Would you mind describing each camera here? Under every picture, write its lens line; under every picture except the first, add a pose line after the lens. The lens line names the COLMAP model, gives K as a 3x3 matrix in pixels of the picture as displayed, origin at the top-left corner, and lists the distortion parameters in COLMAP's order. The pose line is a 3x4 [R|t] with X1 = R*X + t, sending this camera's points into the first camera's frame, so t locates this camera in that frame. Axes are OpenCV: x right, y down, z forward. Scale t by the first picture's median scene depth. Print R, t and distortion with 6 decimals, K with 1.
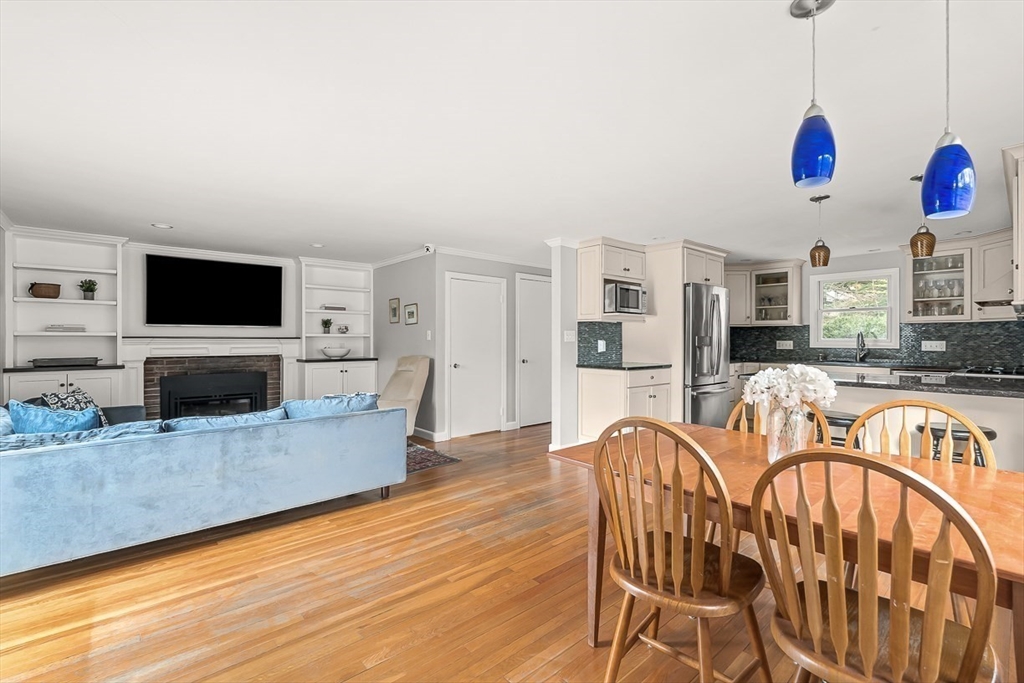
lens RADIAL K [[455.1, 0, 518.9], [0, 455.1, 343.3], [0, 0, 1]] dist [-0.000996, -0.000459]
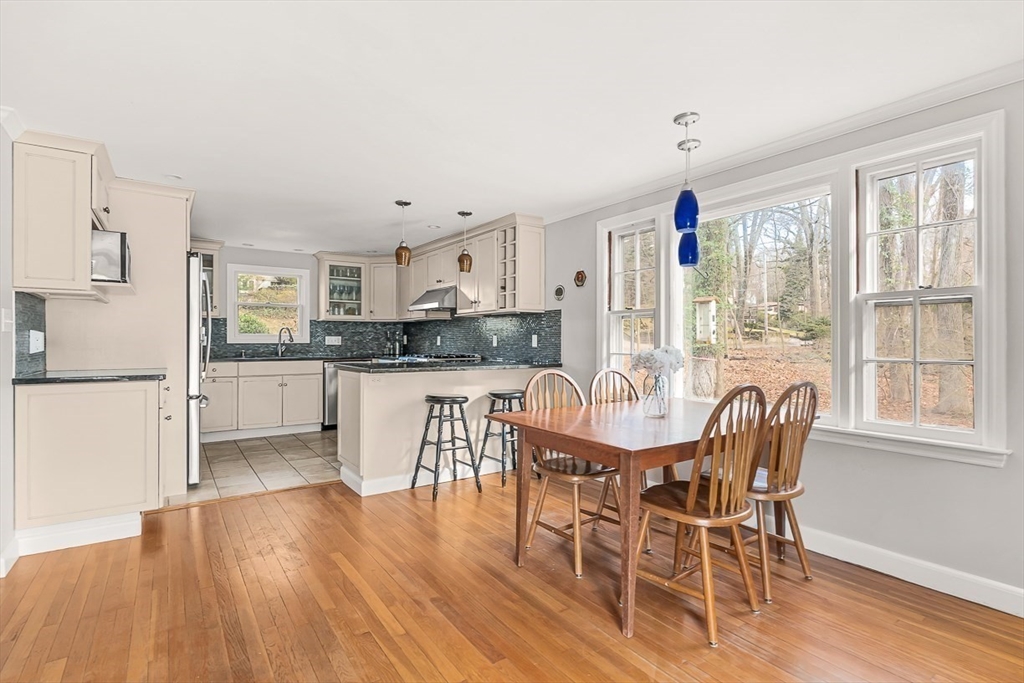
lens RADIAL K [[498.1, 0, 513.6], [0, 498.1, 339.9], [0, 0, 1]] dist [0.001255, 0.000726]
pose [[0.119057, 0.000188, 0.992887, -0.337261], [0.005843, 0.999983, -0.000890, 0.008616], [-0.992870, 0.005907, 0.119054, 0.401909]]
